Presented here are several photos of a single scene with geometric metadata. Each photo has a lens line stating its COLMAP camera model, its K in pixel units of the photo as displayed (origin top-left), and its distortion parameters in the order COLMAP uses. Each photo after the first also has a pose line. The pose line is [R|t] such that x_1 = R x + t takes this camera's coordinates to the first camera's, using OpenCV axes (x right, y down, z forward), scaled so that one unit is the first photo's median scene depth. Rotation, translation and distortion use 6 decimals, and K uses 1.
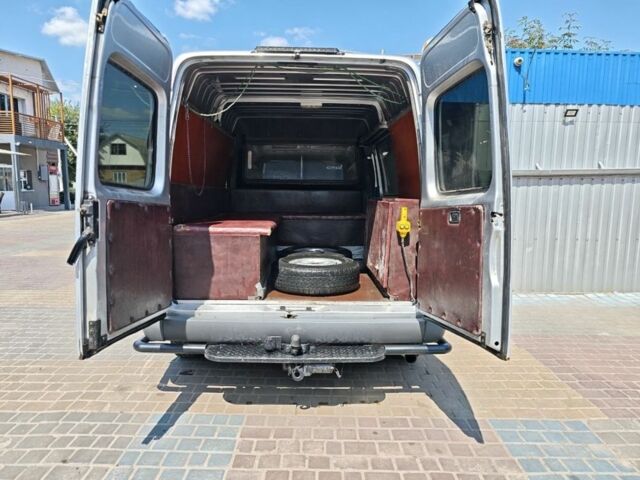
lens RADIAL K [[430.6, 0, 320.0], [0, 430.6, 240.0], [0, 0, 1]] dist [0.000858, -0.003059]
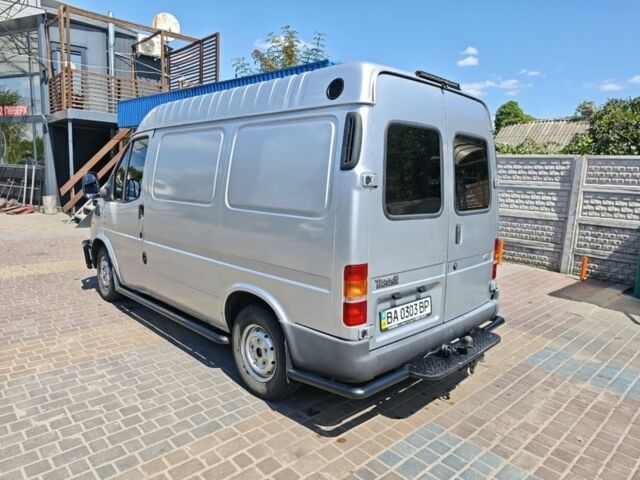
lens RADIAL K [[425.7, 0, 320.0], [0, 425.7, 240.0], [0, 0, 1]] dist [0.006179, 0.000586]
pose [[0.733003, -0.091469, 0.674047, -0.695120], [0.055305, 0.995651, 0.074969, -0.092487], [-0.677973, -0.017674, 0.734874, 0.274222]]
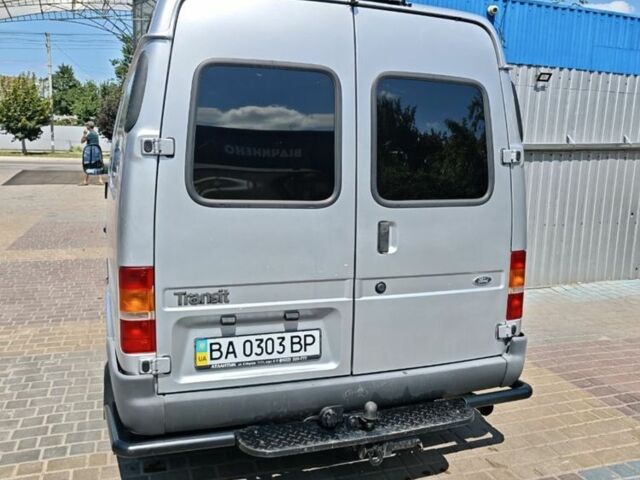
lens RADIAL K [[569.7, 0, 319.6], [0, 569.7, 229.5], [0, 0, 1]] dist [0.006461, -0.002276]
pose [[0.947483, -0.031078, 0.318294, -0.271676], [0.018804, 0.998959, 0.041563, -0.067518], [-0.319254, -0.033395, 0.947081, 0.090065]]
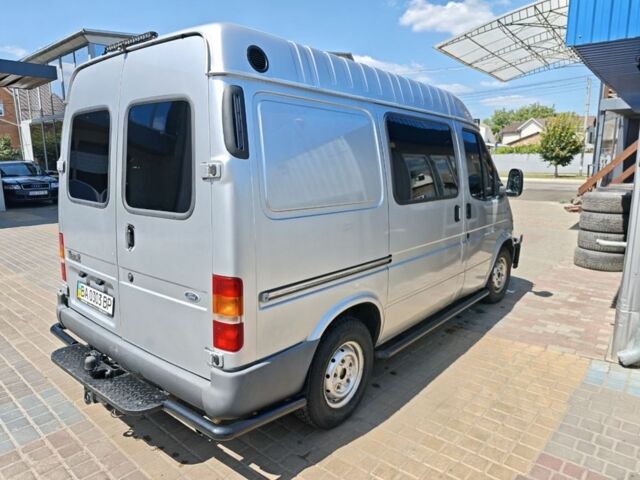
lens RADIAL K [[430.6, 0, 320.0], [0, 430.6, 240.0], [0, 0, 1]] dist [0.000858, -0.003059]
pose [[0.753080, 0.107541, -0.649081, 0.576323], [-0.069501, 0.994034, 0.084056, -0.095056], [0.654248, -0.018189, 0.756061, 0.391252]]
